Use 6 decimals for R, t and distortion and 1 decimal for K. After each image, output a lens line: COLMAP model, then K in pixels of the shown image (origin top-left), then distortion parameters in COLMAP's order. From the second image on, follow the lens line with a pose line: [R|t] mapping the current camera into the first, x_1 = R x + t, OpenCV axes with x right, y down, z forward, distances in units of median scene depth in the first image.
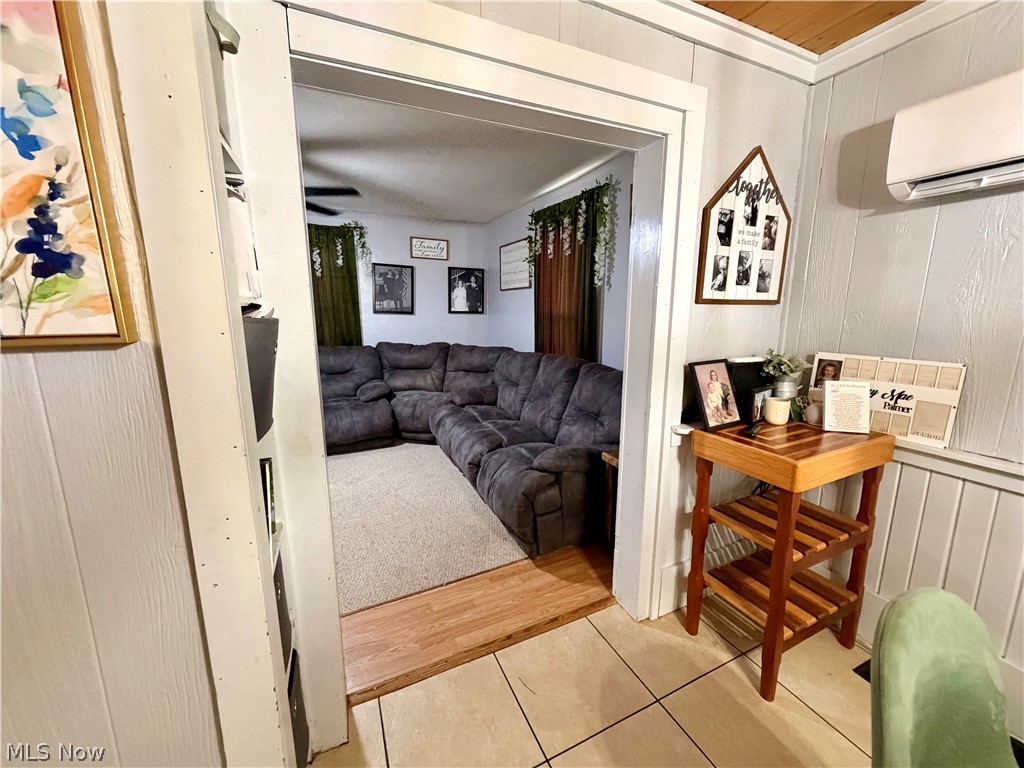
lens RADIAL K [[408.6, 0, 513.8], [0, 408.6, 380.1], [0, 0, 1]] dist [0.007432, 0.000374]
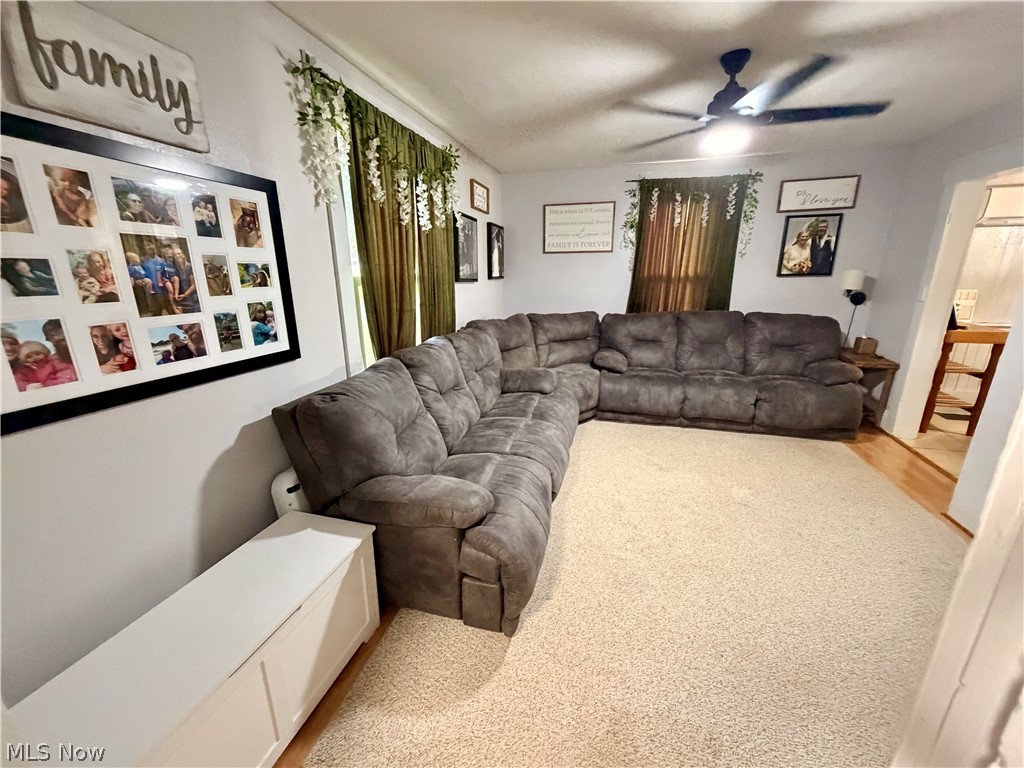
lens RADIAL K [[408.6, 0, 515.6], [0, 408.6, 382.6], [0, 0, 1]] dist [0.007432, 0.000374]
pose [[0.632637, -0.216507, 0.743569, -0.918859], [0.150789, 0.976188, 0.155946, -0.094199], [-0.759627, 0.013465, 0.650219, 0.488095]]
